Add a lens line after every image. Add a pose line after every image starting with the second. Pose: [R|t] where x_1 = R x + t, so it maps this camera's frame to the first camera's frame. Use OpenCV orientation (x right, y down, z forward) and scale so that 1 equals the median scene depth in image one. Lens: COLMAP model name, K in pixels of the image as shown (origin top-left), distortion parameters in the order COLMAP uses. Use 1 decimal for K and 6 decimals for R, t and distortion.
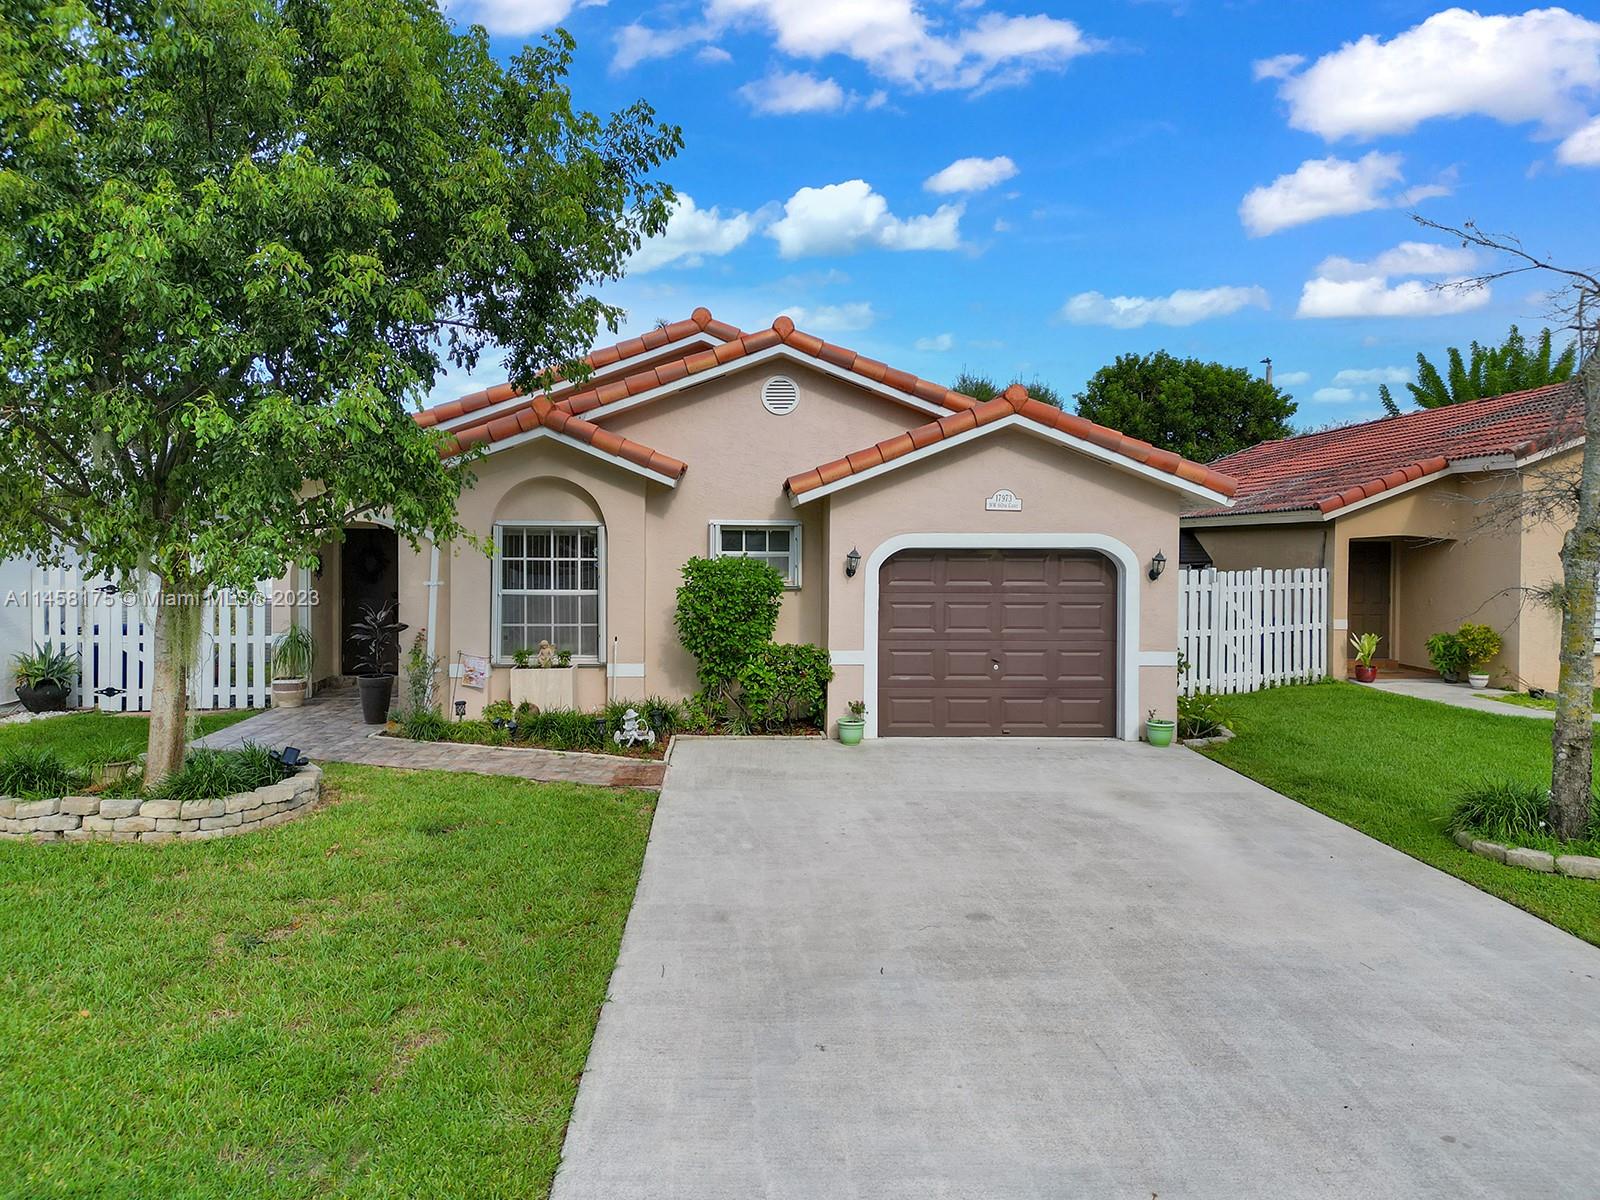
lens RADIAL K [[1116.6, 0, 800.0], [0, 1116.6, 600.0], [0, 0, 1]] dist [0.078750, -0.065462]
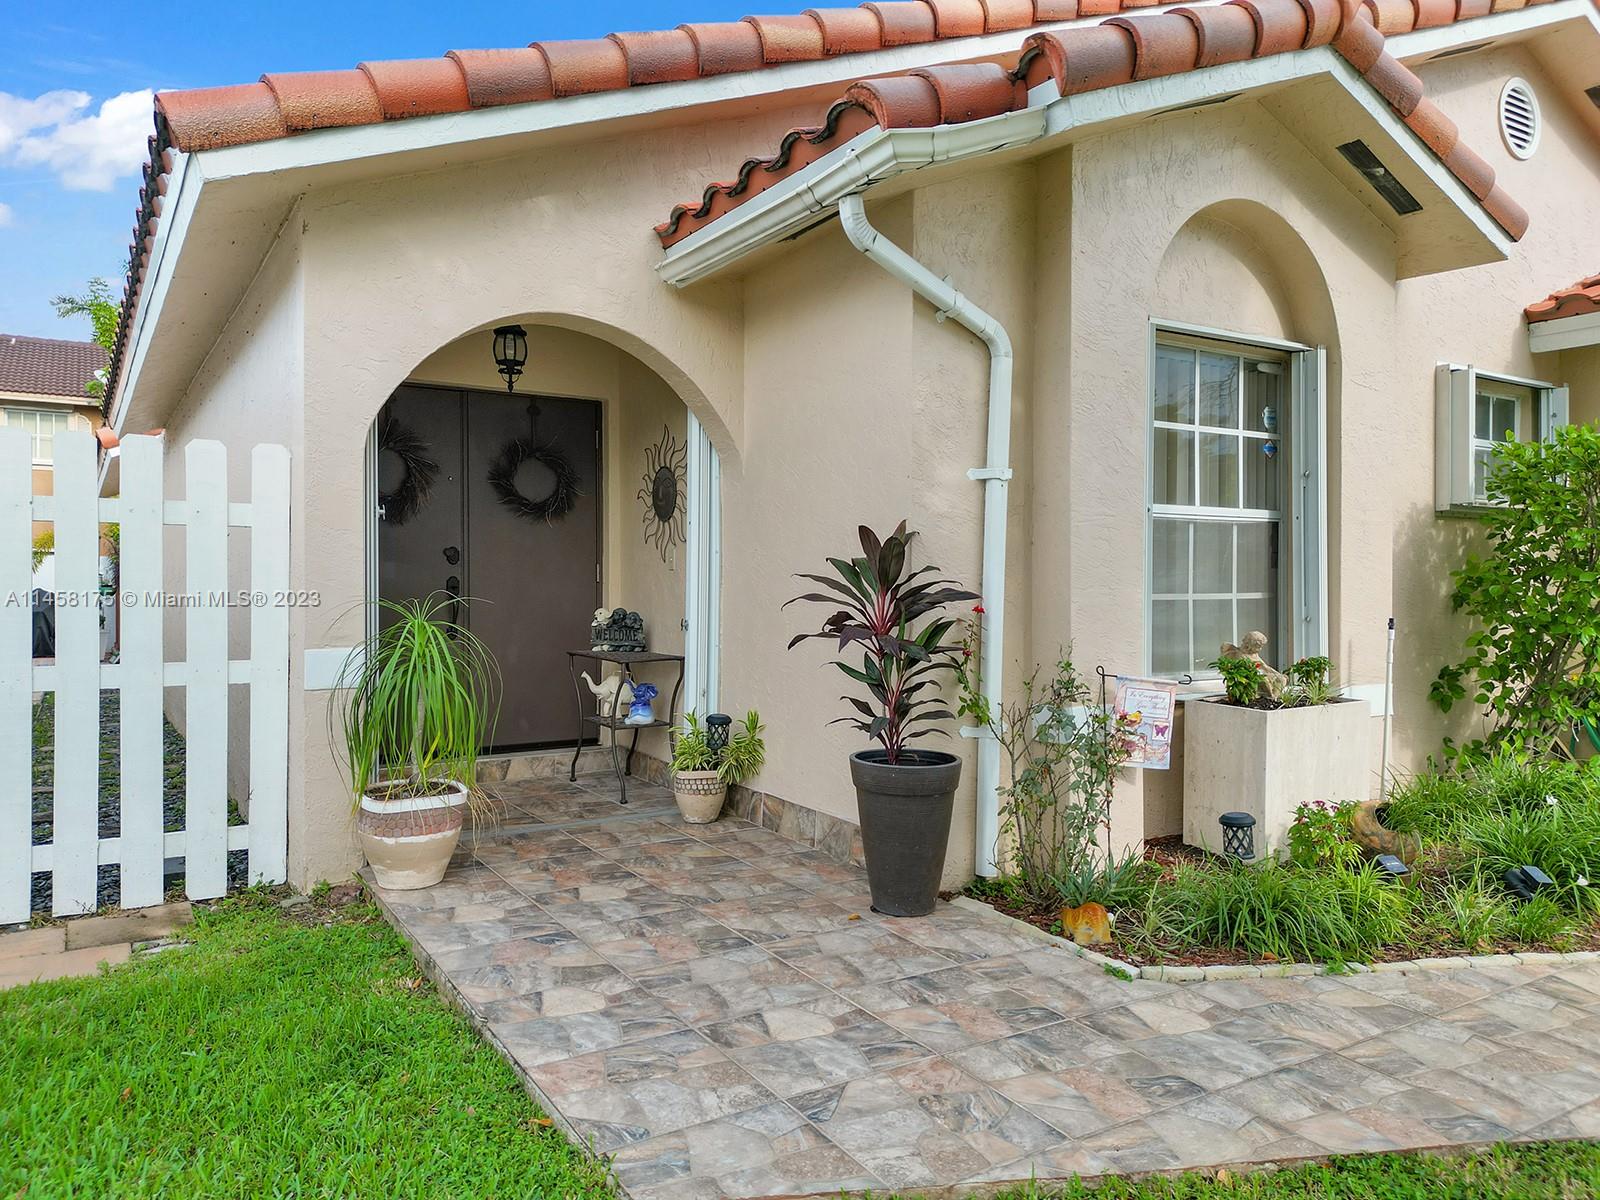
lens RADIAL K [[1116.6, 0, 800.0], [0, 1116.6, 600.0], [0, 0, 1]] dist [0.078750, -0.065462]
pose [[0.881028, -0.008951, 0.472979, -0.579149], [0.022851, 0.999459, -0.023650, 0.031886], [-0.472511, 0.031644, 0.880756, 0.788043]]
